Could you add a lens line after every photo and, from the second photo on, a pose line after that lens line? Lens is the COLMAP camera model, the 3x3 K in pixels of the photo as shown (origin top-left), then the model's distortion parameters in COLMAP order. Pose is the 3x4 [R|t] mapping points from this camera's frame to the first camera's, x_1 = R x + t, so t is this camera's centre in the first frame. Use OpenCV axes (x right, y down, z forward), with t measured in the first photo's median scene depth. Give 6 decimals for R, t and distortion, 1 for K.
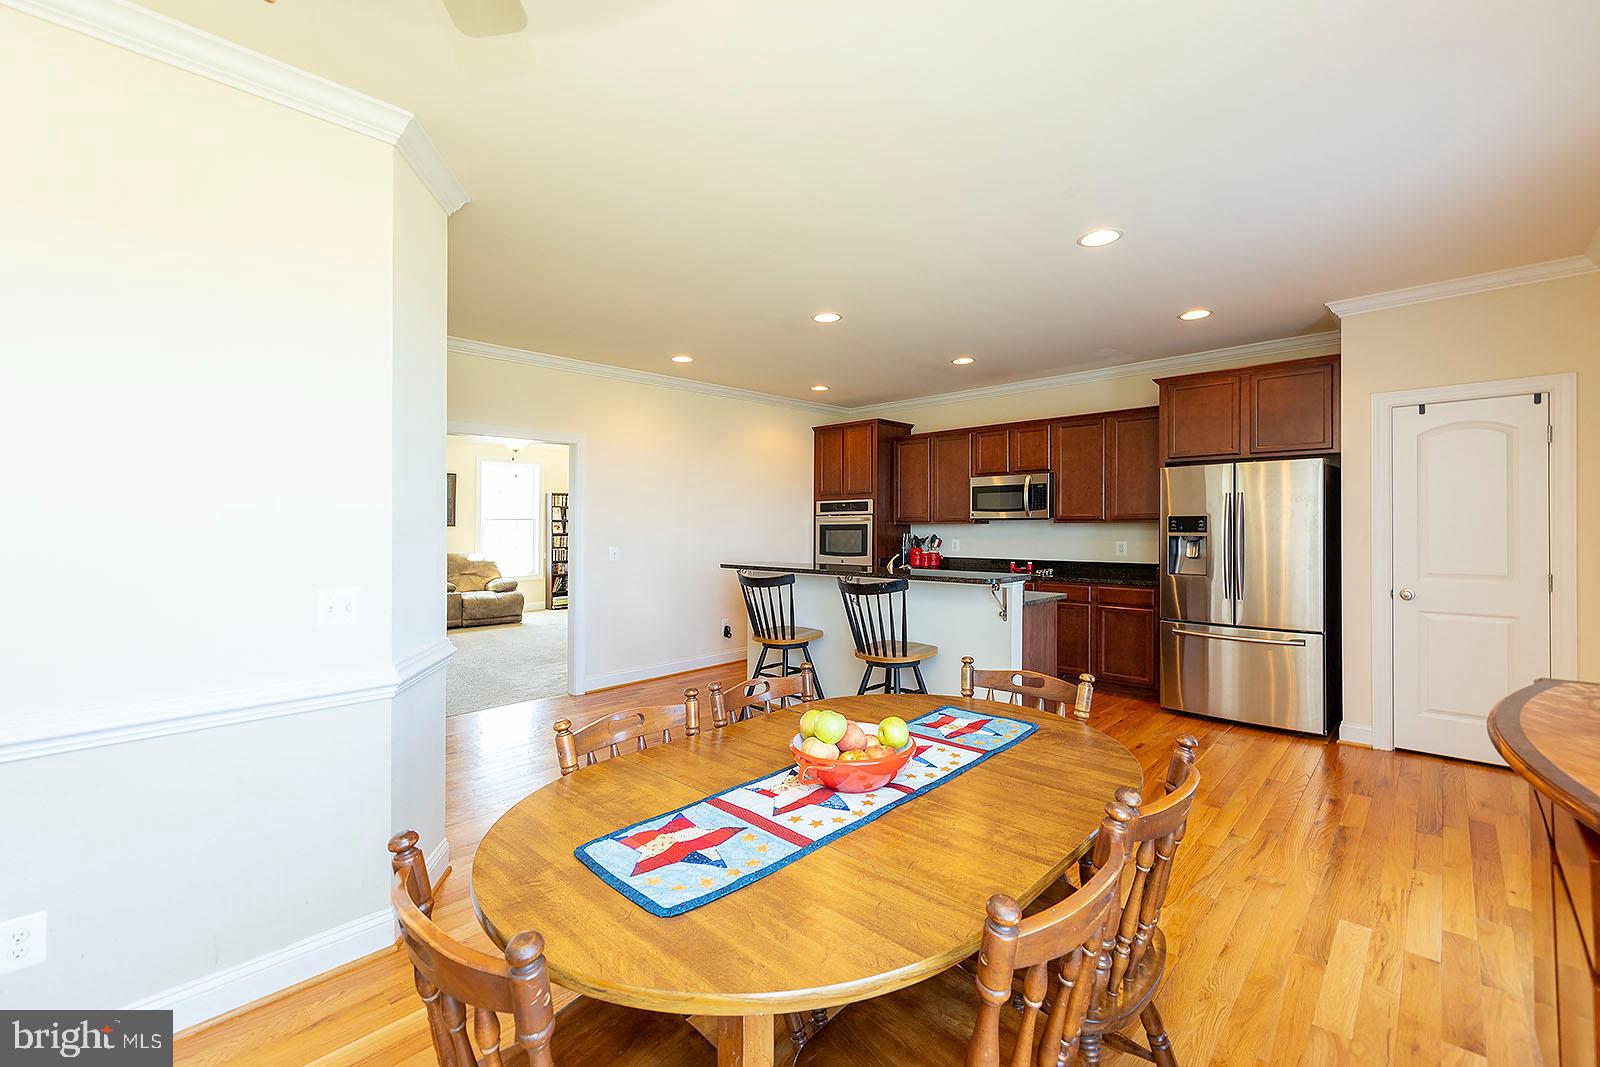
lens RADIAL K [[699.1, 0, 798.5], [0, 699.1, 529.8], [0, 0, 1]] dist [0.002207, -0.000068]
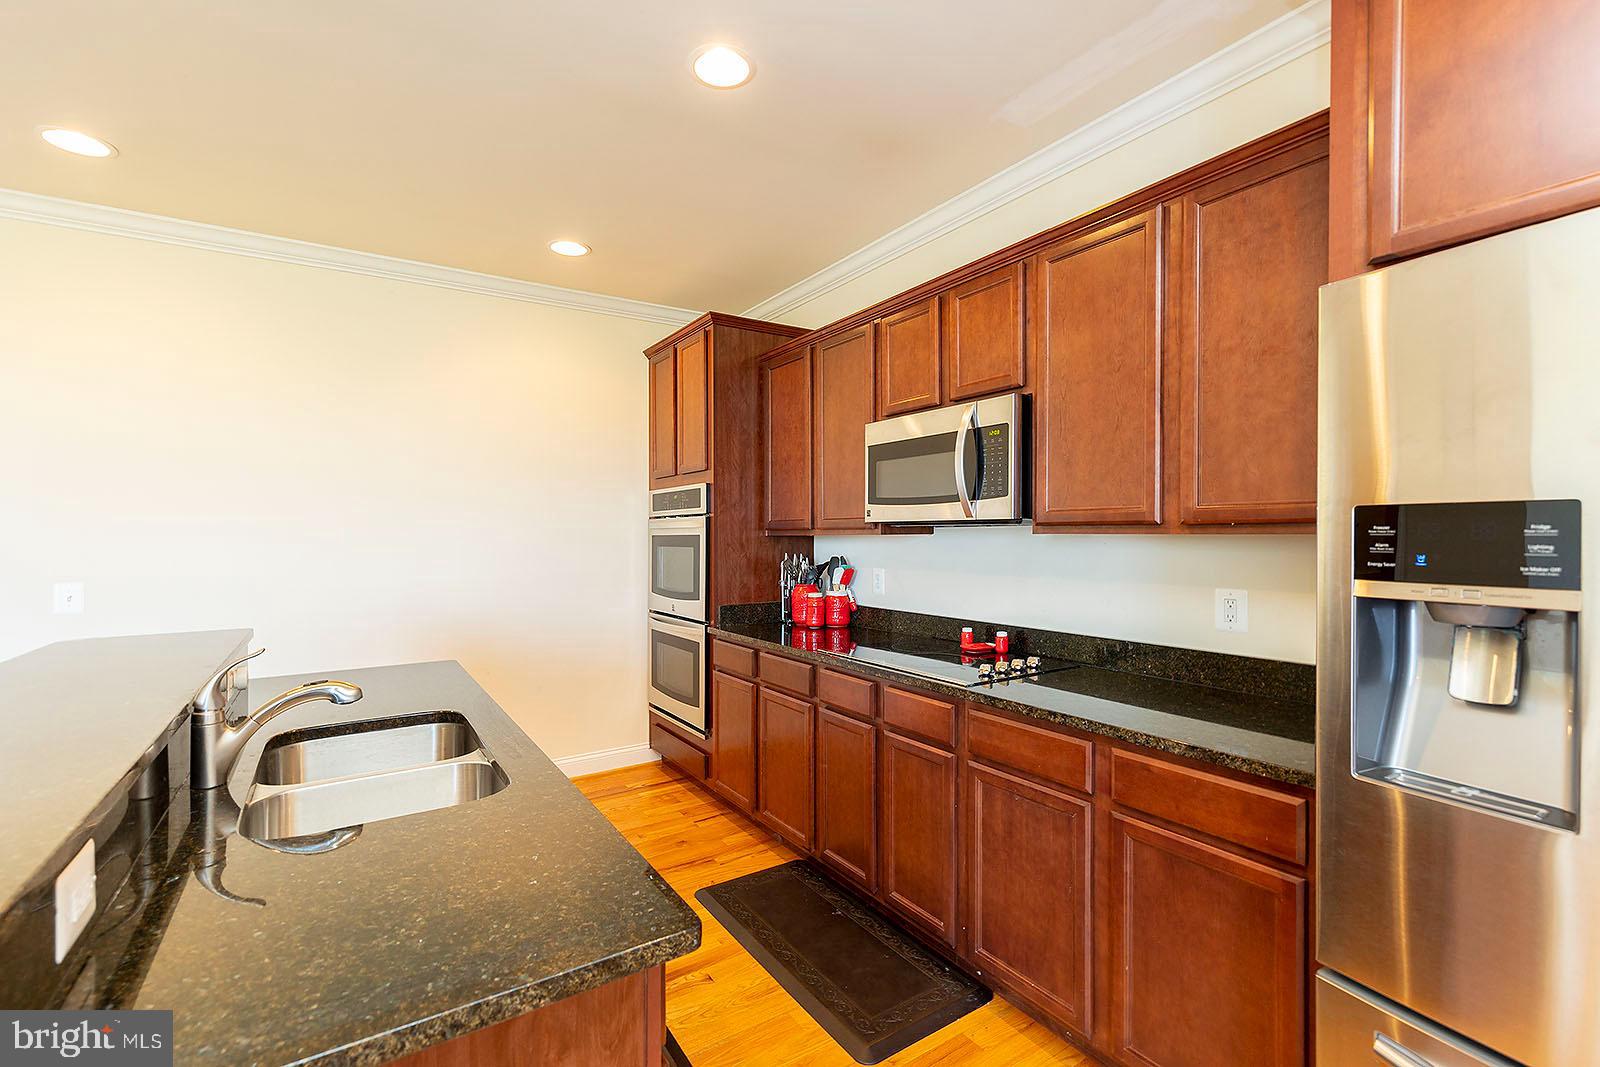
lens RADIAL K [[710.1, 0, 855.0], [0, 710.1, 536.9], [0, 0, 1]] dist [0.002432, 0.000250]
pose [[0.980391, 0.001255, -0.197059, 0.325811], [-0.001150, 0.999999, 0.000645, -0.007507], [0.197060, -0.000406, 0.980391, 0.584819]]
